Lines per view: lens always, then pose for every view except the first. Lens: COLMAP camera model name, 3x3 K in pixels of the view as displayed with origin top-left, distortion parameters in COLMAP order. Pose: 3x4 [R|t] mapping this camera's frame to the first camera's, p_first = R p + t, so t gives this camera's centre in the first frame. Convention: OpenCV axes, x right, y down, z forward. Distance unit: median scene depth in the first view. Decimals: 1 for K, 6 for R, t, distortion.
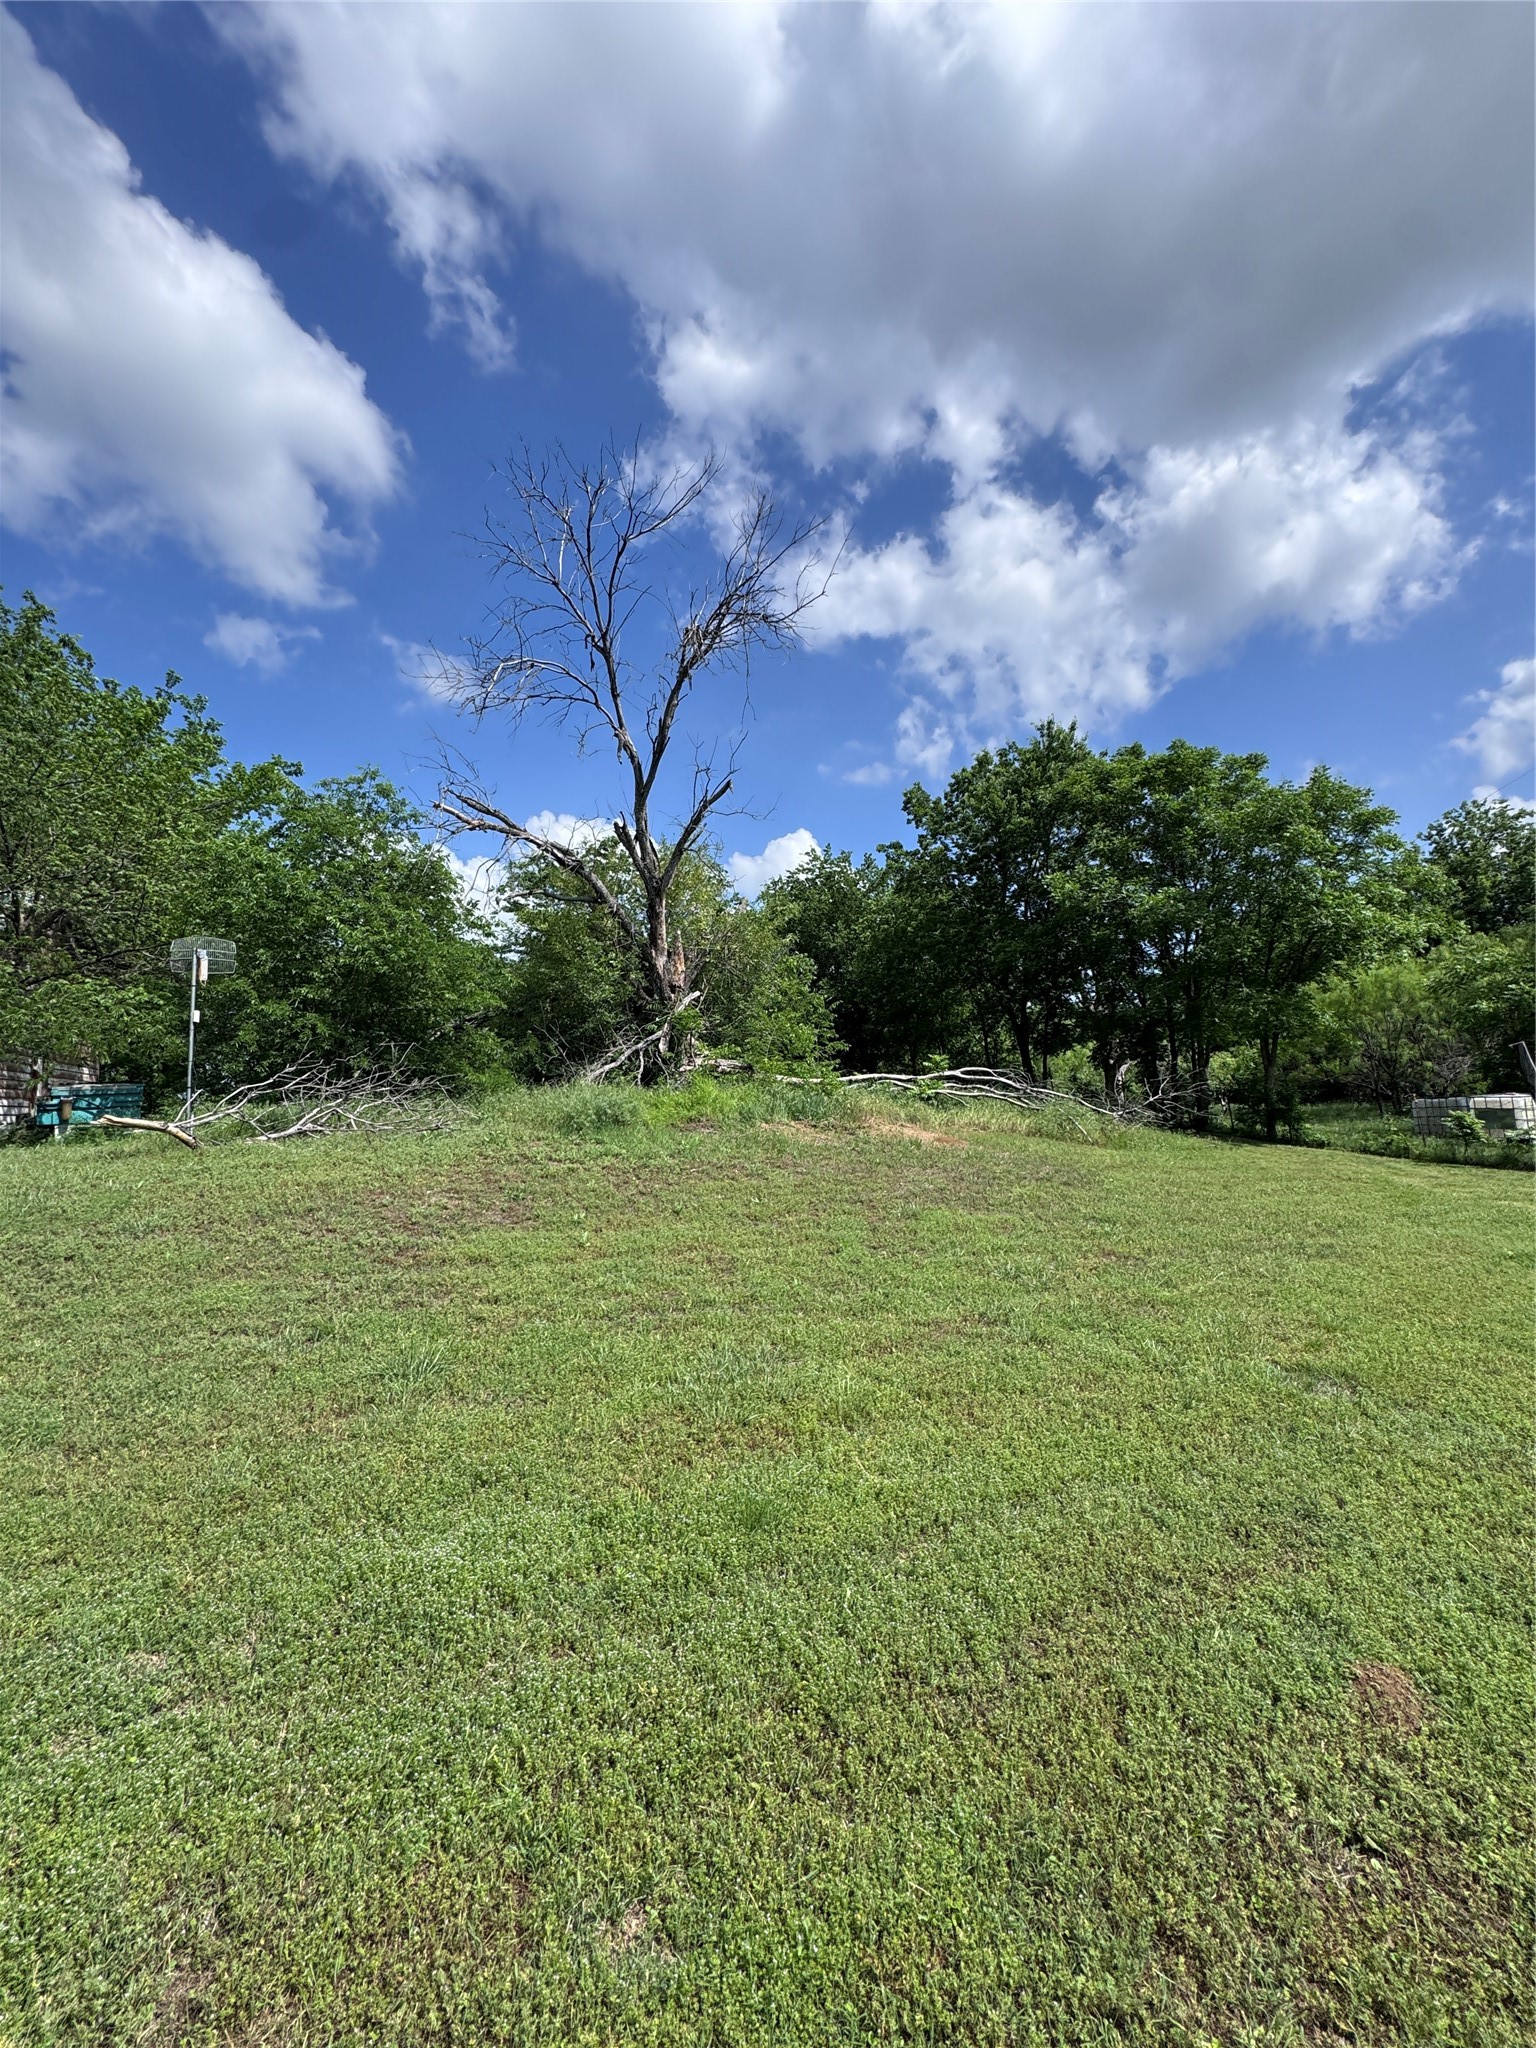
lens RADIAL K [[818.1, 0, 765.4], [0, 818.1, 1029.2], [0, 0, 1]] dist [-0.001802, 0.000528]
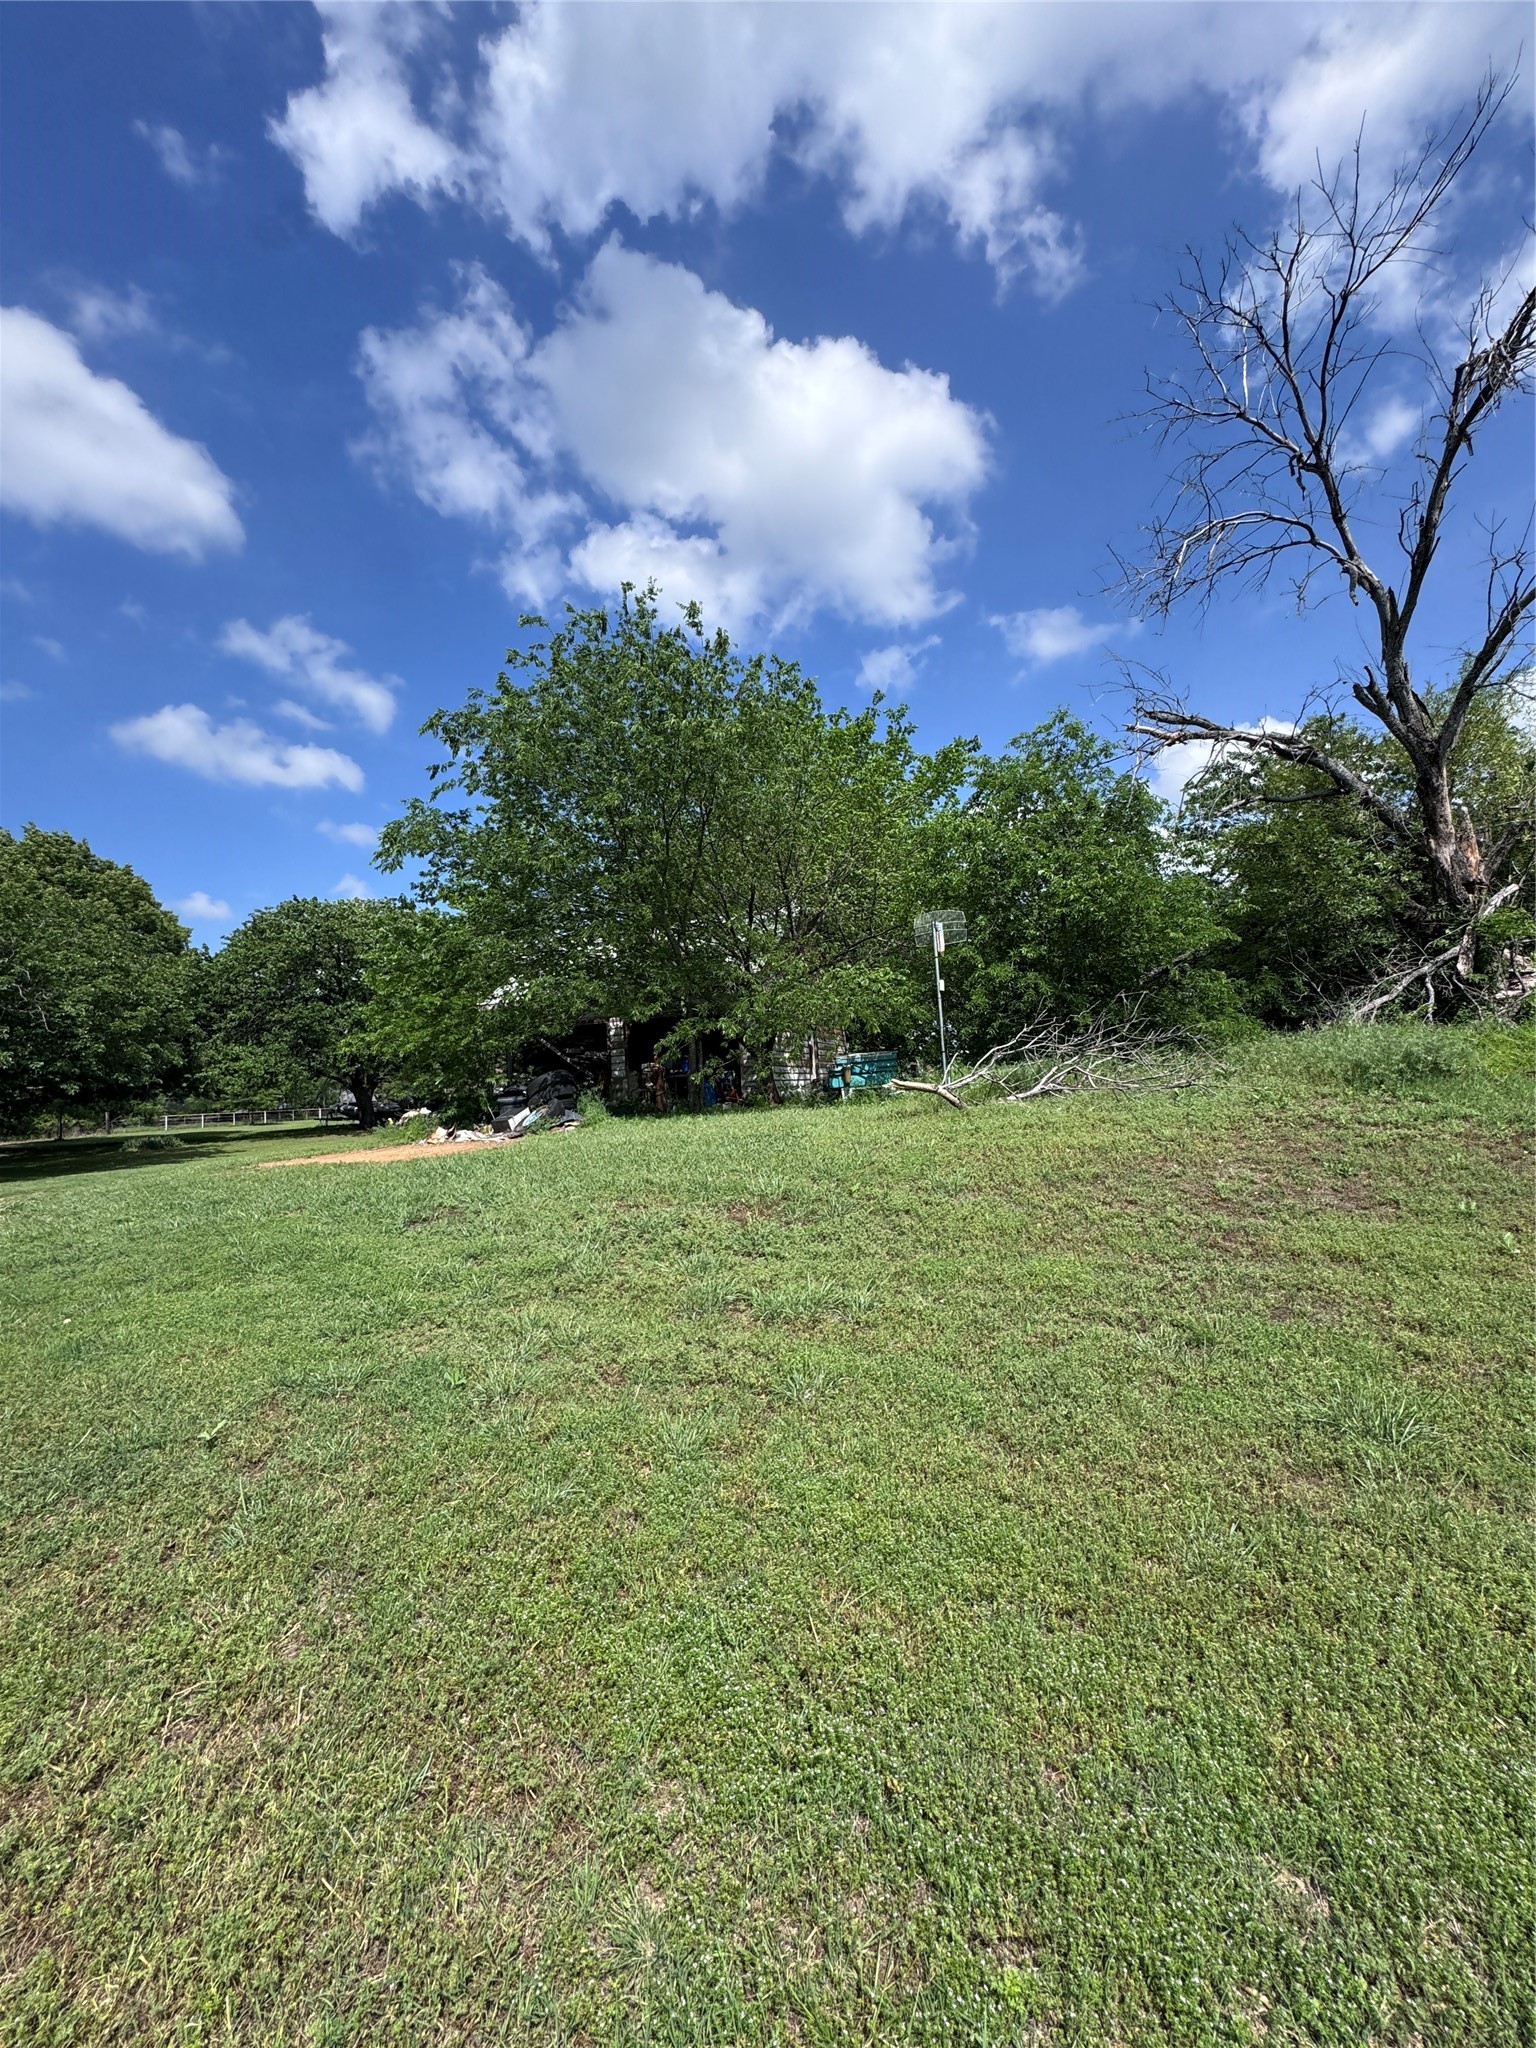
lens RADIAL K [[790.4, 0, 768.0], [0, 790.4, 1024.0], [0, 0, 1]] dist [0.036480, -0.010032]
pose [[0.734472, -0.070865, -0.674929, -0.099700], [0.103363, 0.994611, 0.008051, 0.001663], [0.670722, -0.075676, 0.737838, 0.045539]]
